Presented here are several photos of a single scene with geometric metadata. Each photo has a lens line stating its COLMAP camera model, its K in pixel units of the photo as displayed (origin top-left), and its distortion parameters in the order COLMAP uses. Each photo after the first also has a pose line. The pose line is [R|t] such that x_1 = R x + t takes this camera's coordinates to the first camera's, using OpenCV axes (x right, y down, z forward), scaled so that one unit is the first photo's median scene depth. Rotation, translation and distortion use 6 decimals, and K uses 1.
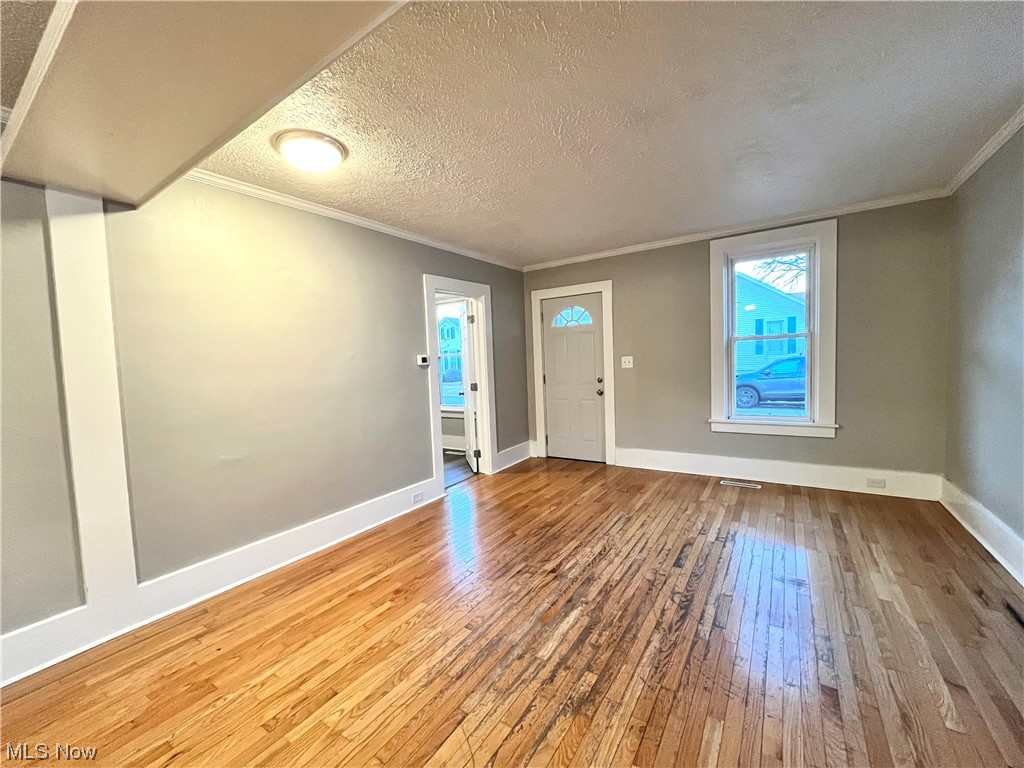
lens RADIAL K [[415.0, 0, 514.2], [0, 415.0, 384.1], [0, 0, 1]] dist [-0.003016, -0.000876]
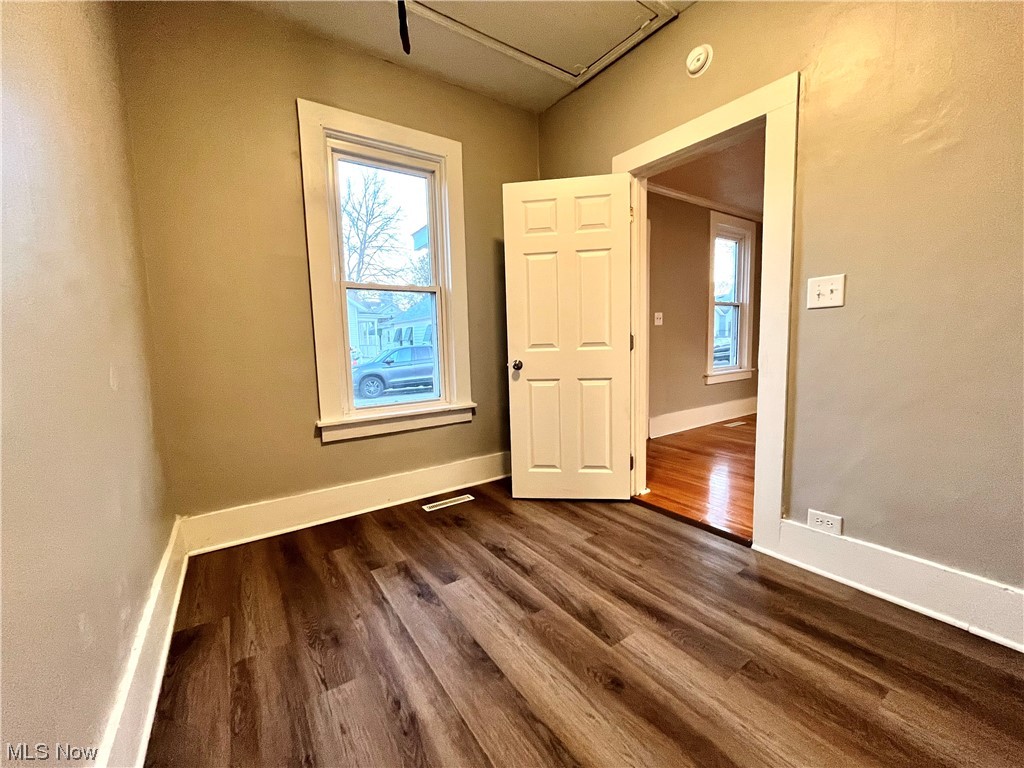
lens RADIAL K [[415.0, 0, 517.9], [0, 415.0, 384.6], [0, 0, 1]] dist [-0.003016, -0.000876]
pose [[0.362333, -0.065651, 0.929734, -0.249624], [0.071804, 0.996518, 0.042384, 0.010366], [-0.929279, 0.051402, 0.365786, 0.359043]]
